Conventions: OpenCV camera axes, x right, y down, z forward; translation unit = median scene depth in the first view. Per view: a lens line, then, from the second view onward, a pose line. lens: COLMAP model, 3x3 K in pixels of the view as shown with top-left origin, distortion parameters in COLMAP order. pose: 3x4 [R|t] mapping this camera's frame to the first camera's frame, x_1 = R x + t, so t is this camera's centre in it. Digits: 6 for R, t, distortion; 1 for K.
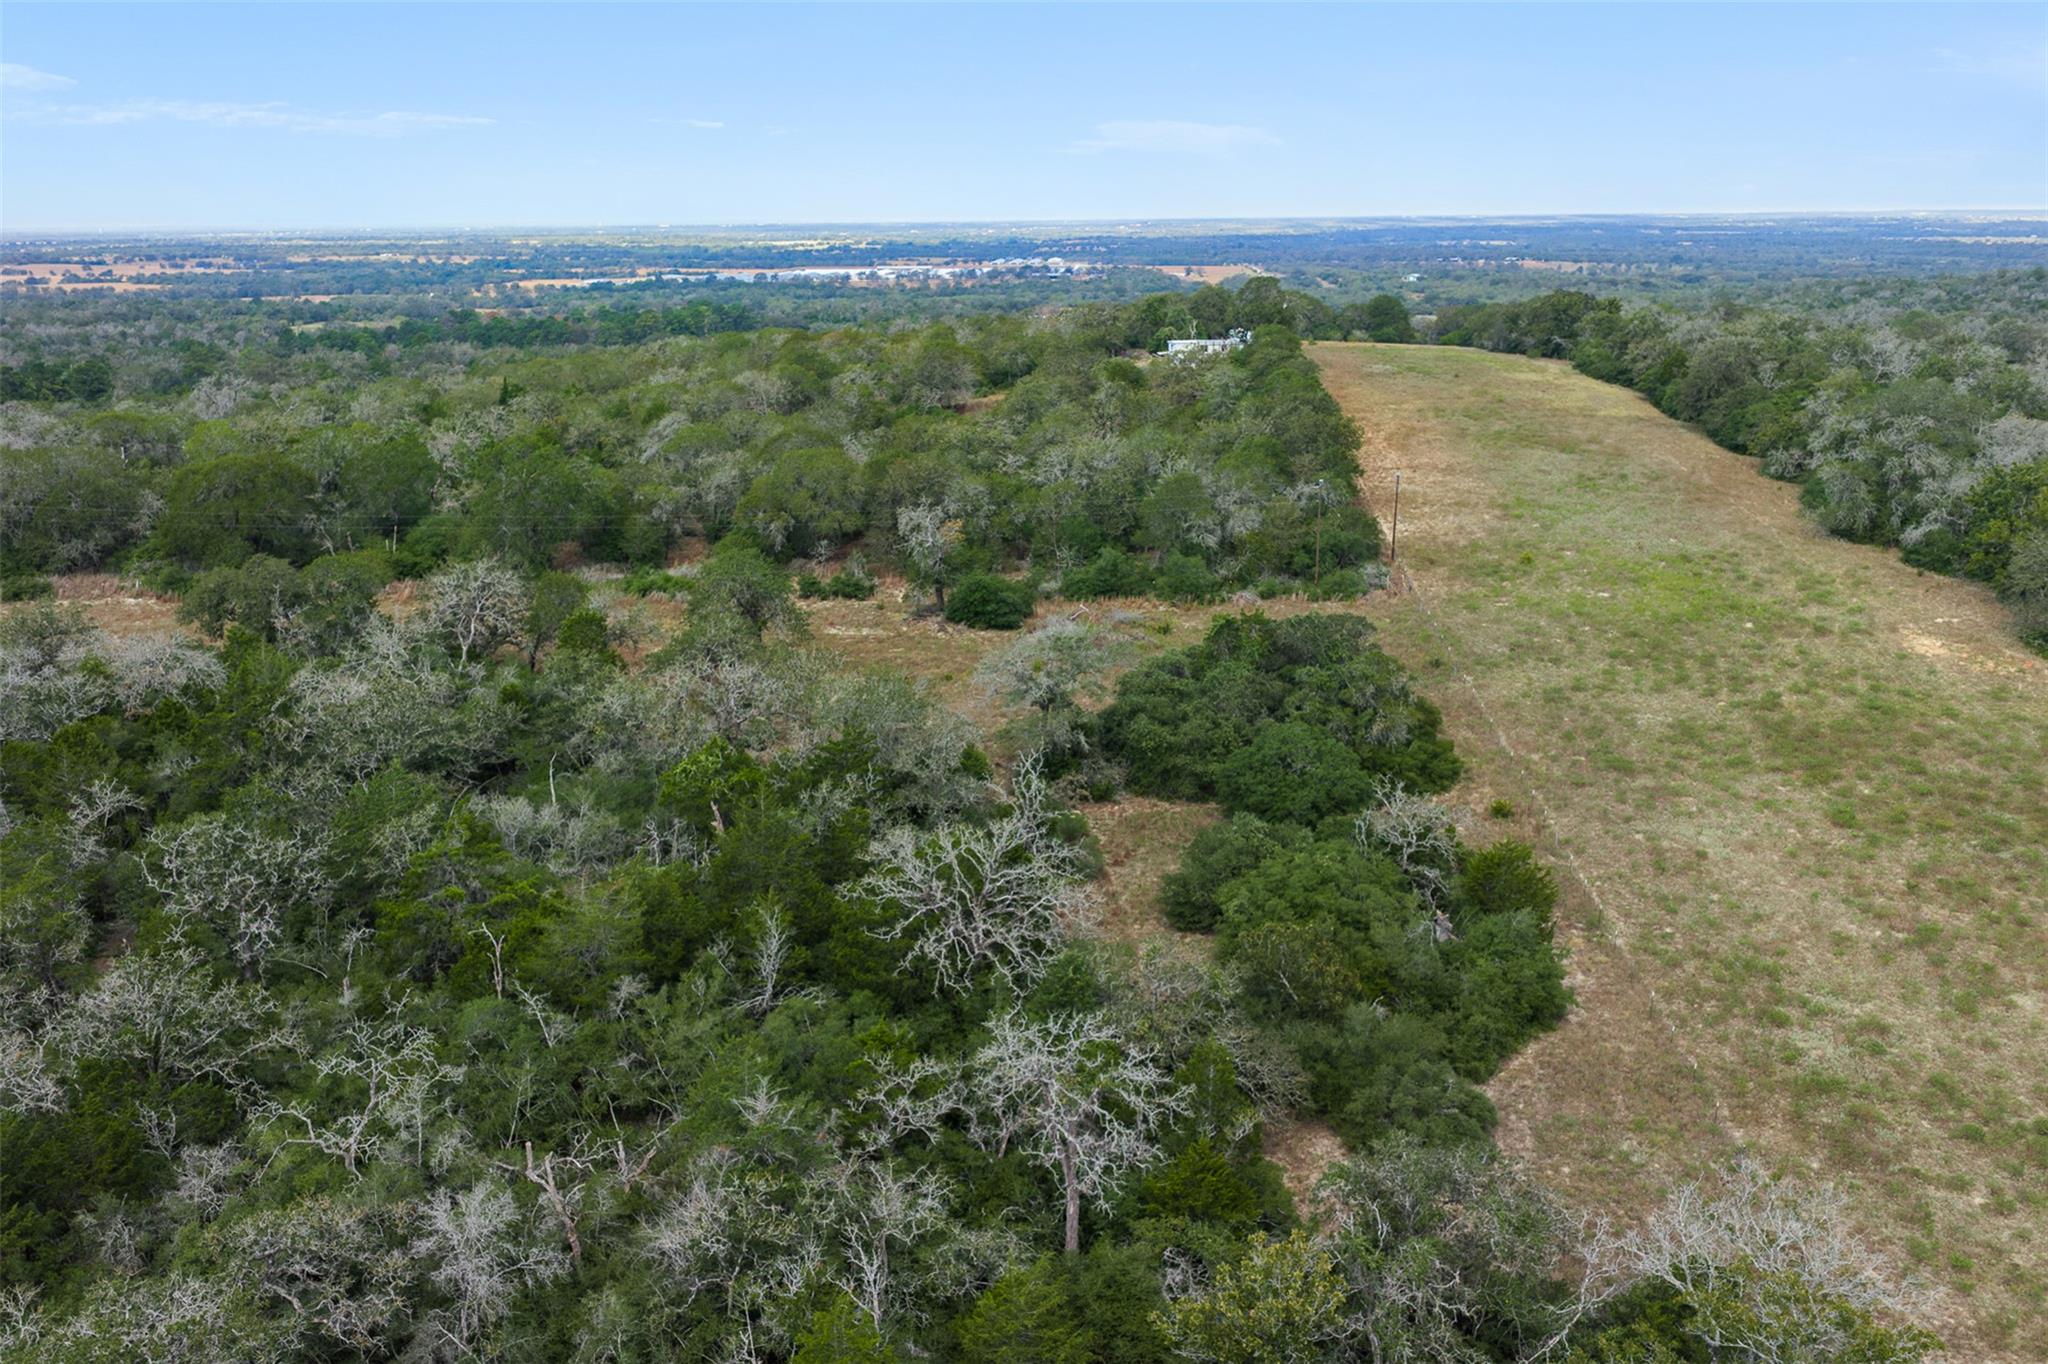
lens RADIAL K [[1696.5, 0, 1018.1], [0, 1696.5, 664.0], [0, 0, 1]] dist [0.019234, -0.049935]
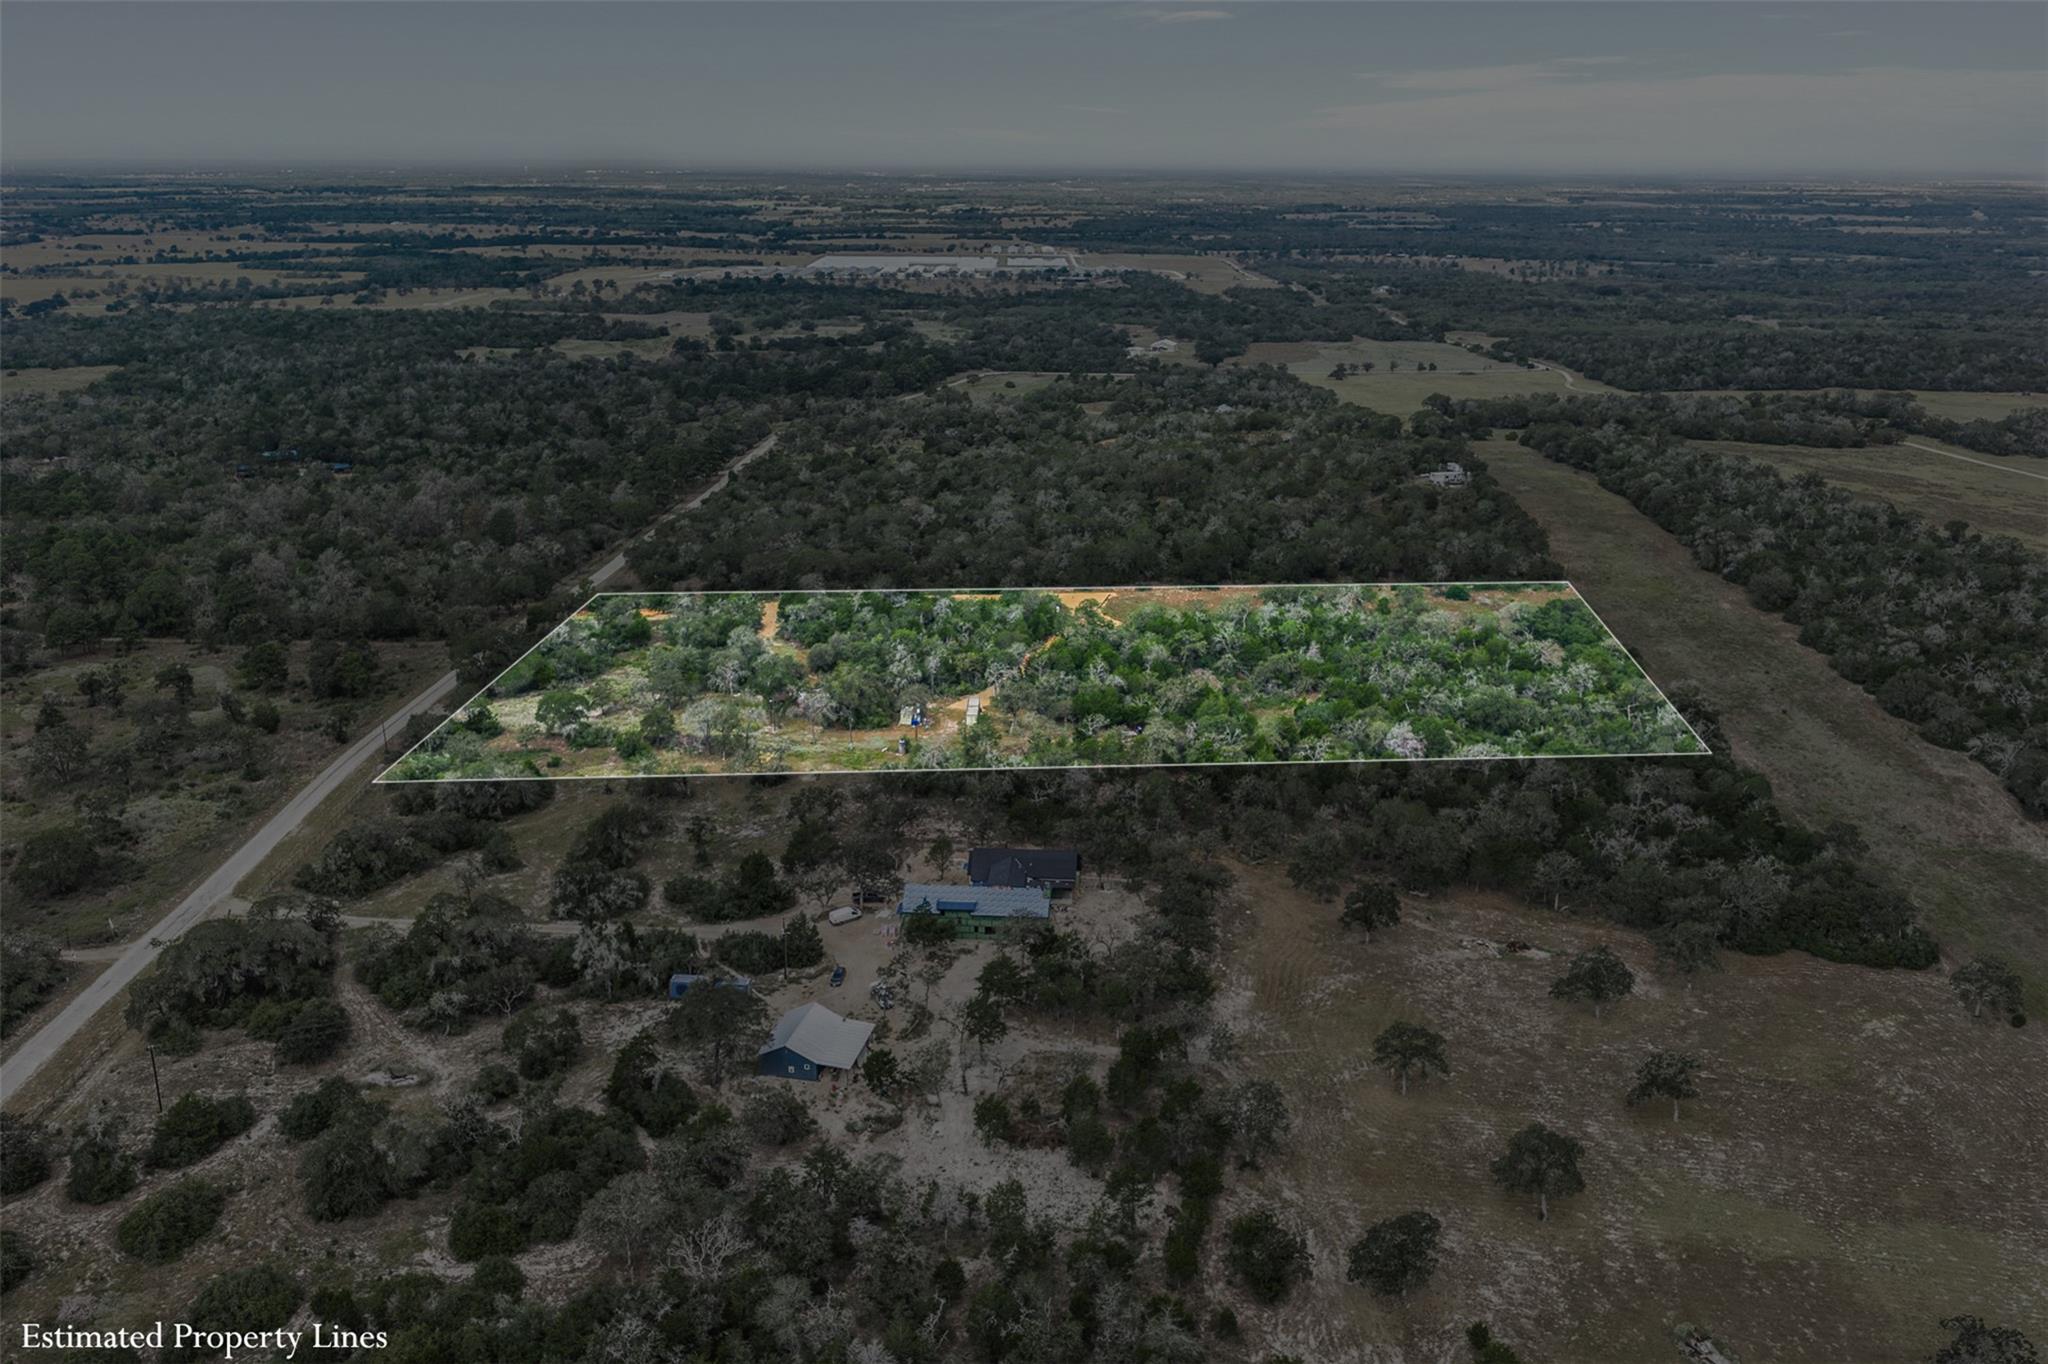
lens RADIAL K [[1696.5, 0, 1018.1], [0, 1696.5, 664.0], [0, 0, 1]] dist [0.019234, -0.049935]
pose [[0.998527, -0.001115, 0.054244, -0.963263], [-0.000721, 0.999428, 0.033813, -0.006655], [-0.054251, -0.033803, 0.997955, -2.094398]]
